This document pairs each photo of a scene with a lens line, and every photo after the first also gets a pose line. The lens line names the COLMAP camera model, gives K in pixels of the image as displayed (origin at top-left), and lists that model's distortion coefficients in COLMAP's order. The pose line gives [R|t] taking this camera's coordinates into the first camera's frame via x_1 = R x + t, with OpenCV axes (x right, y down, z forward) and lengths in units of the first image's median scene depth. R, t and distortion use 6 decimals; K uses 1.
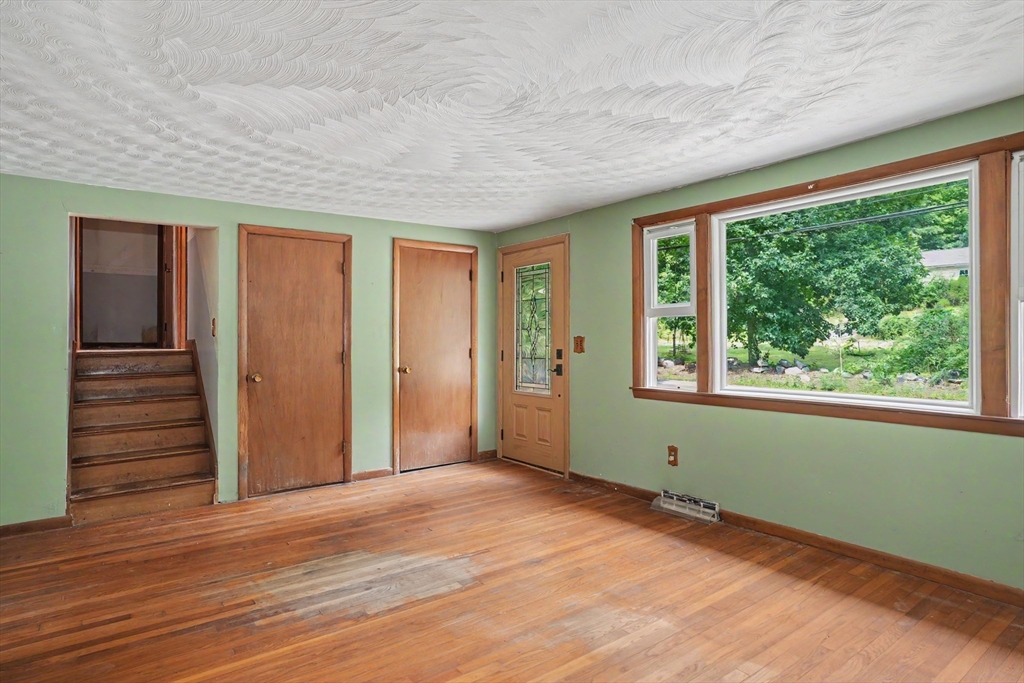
lens RADIAL K [[564.7, 0, 510.3], [0, 564.7, 344.4], [0, 0, 1]] dist [-0.028231, 0.009651]
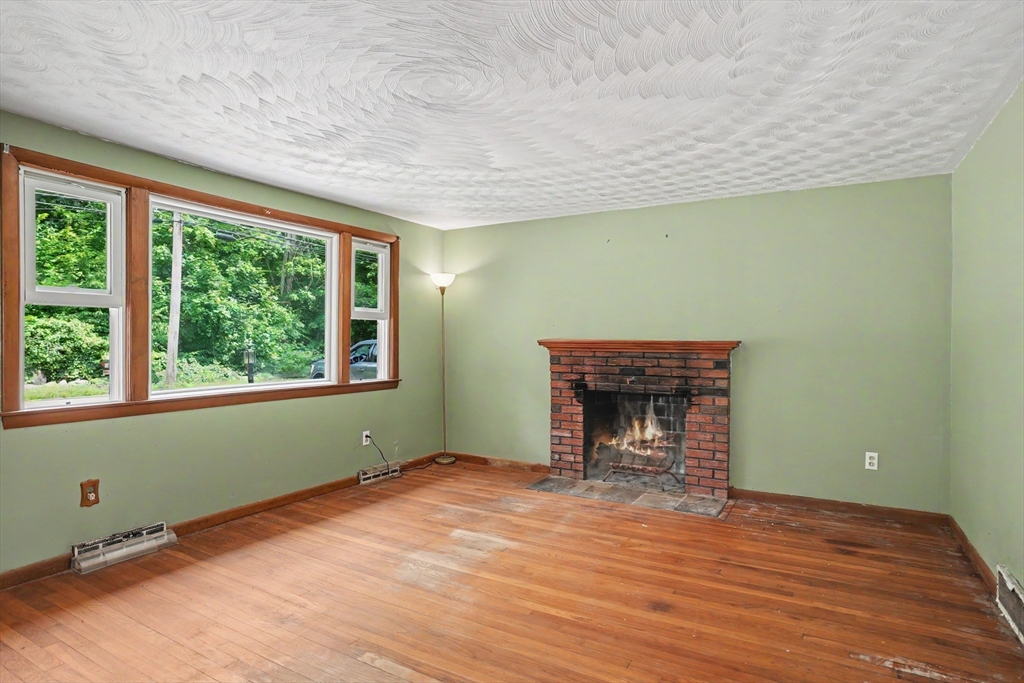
lens RADIAL K [[564.7, 0, 511.4], [0, 564.7, 335.5], [0, 0, 1]] dist [-0.028231, 0.009651]
pose [[-0.380540, 0.002606, 0.924761, -0.772060], [0.005380, 0.999985, -0.000604, -0.011235], [-0.924749, 0.004745, -0.380548, 0.961711]]
